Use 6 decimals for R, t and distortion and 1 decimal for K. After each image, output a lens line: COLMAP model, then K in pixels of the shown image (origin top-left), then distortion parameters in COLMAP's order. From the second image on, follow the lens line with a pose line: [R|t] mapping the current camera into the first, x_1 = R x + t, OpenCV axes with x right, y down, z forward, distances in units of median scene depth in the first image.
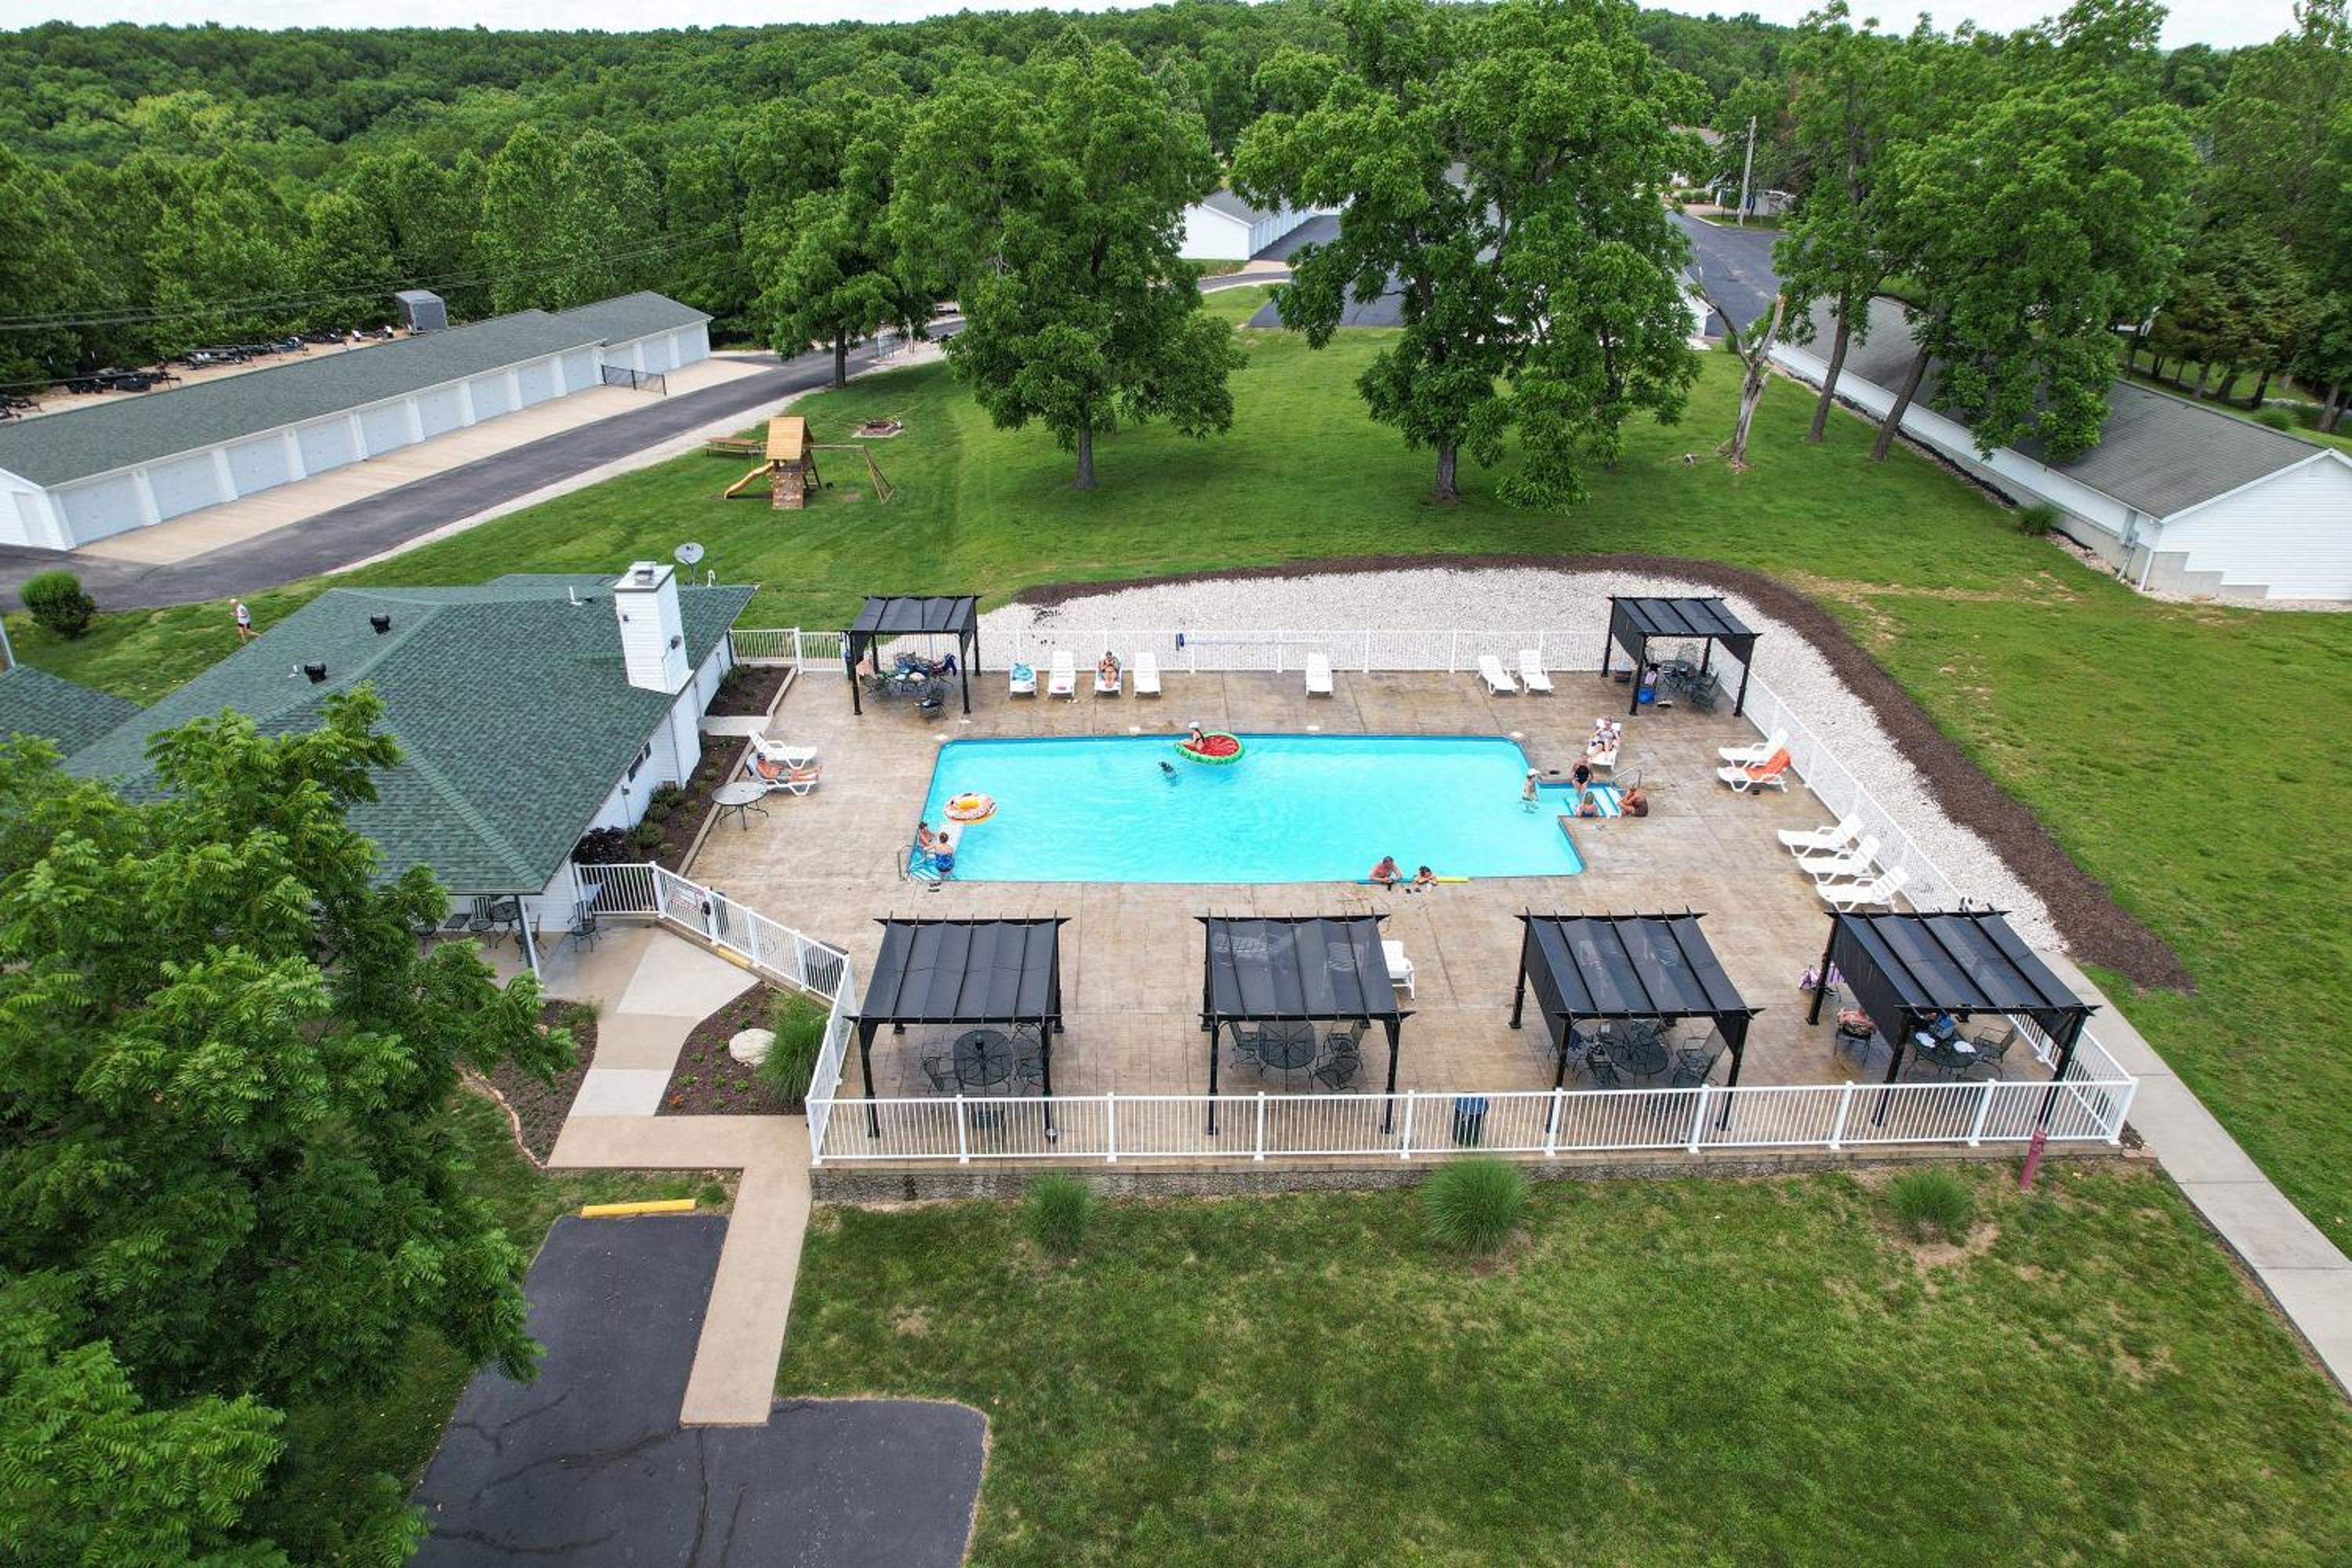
lens RADIAL K [[1504.5, 0, 1192.4], [0, 1504.5, 794.9], [0, 0, 1]] dist [-0.061991, 0.054296]
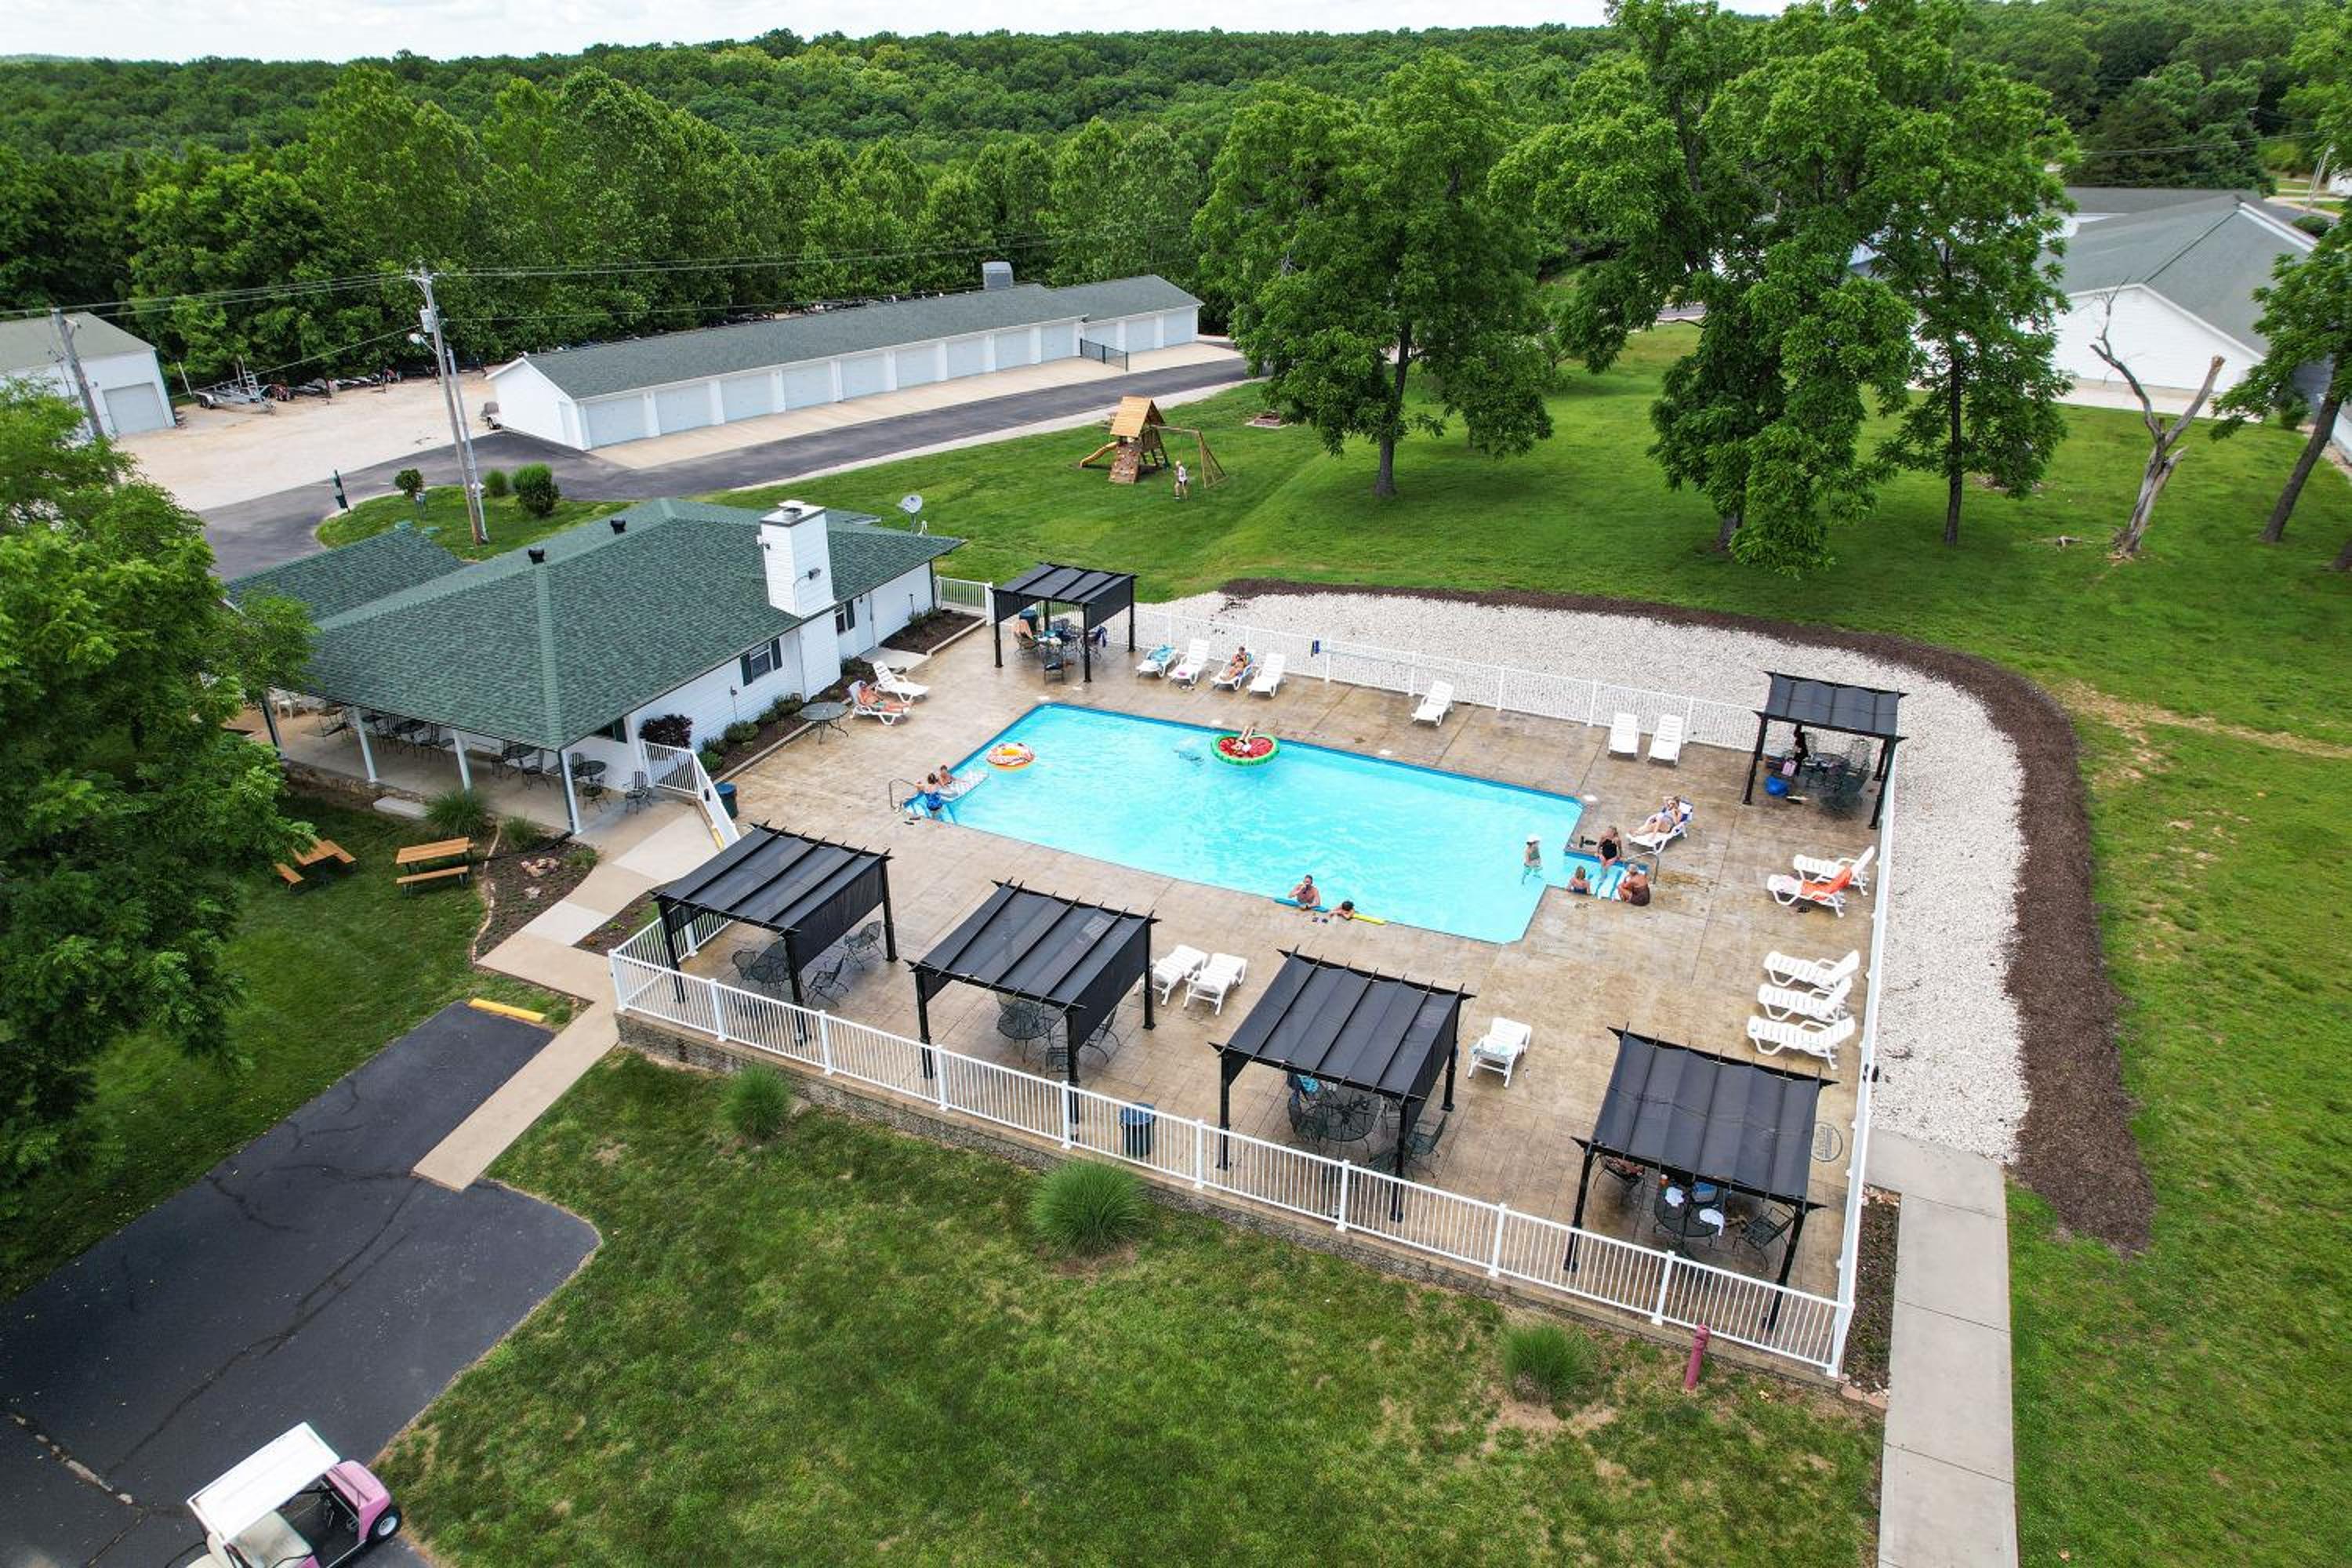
lens RADIAL K [[1504.5, 0, 1179.1], [0, 1504.5, 804.8], [0, 0, 1]] dist [-0.061991, 0.054296]
pose [[0.901675, 0.192127, -0.387388, 0.323551], [-0.190443, 0.980750, 0.043137, -0.026109], [0.388219, 0.034880, 0.920907, 0.047284]]
